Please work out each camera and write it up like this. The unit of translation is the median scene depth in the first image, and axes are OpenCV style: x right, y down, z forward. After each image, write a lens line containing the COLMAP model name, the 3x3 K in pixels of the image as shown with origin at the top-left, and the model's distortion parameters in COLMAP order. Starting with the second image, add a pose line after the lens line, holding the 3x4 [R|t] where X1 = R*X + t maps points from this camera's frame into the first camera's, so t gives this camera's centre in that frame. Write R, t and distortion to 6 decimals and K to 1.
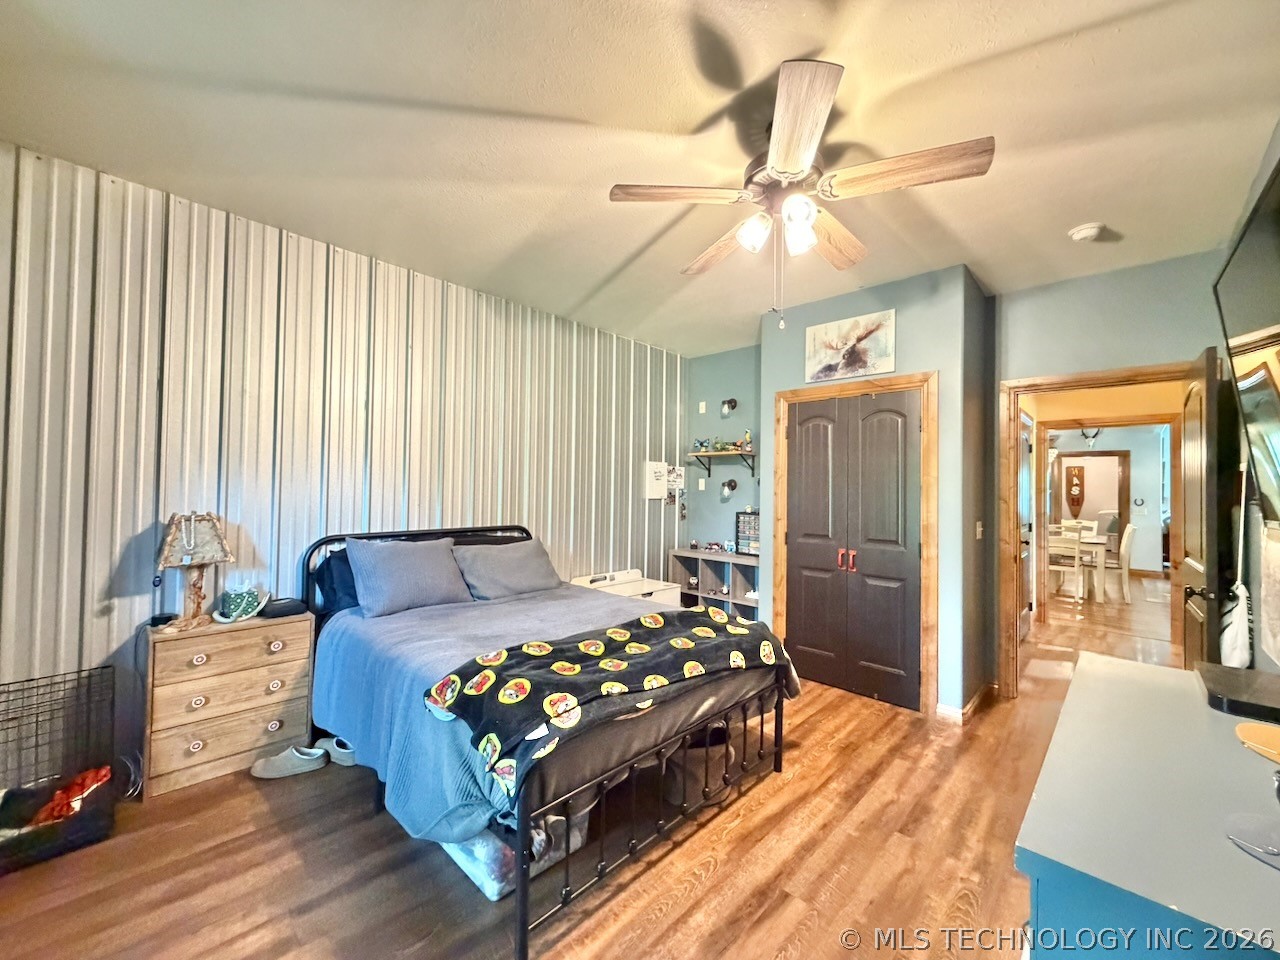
lens RADIAL K [[508.7, 0, 636.7], [0, 508.7, 480.1], [0, 0, 1]] dist [0.000243, -0.000258]
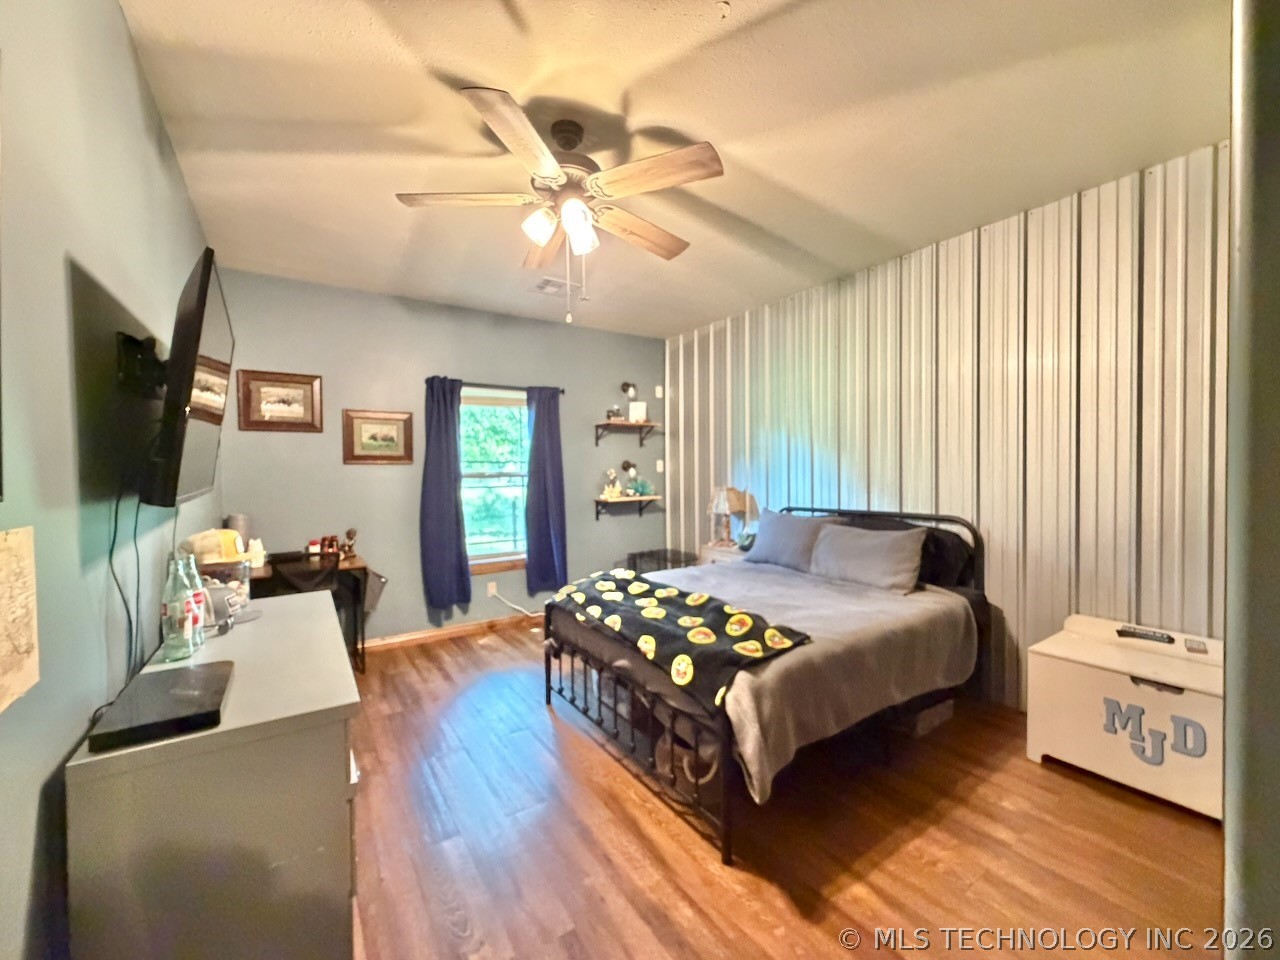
lens RADIAL K [[508.7, 0, 636.7], [0, 508.7, 480.1], [0, 0, 1]] dist [0.000243, -0.000258]
pose [[-0.212792, 0.001330, -0.977097, 1.138540], [0.024462, 0.999693, -0.003966, 0.037022], [0.976791, -0.024745, -0.212760, 1.179781]]
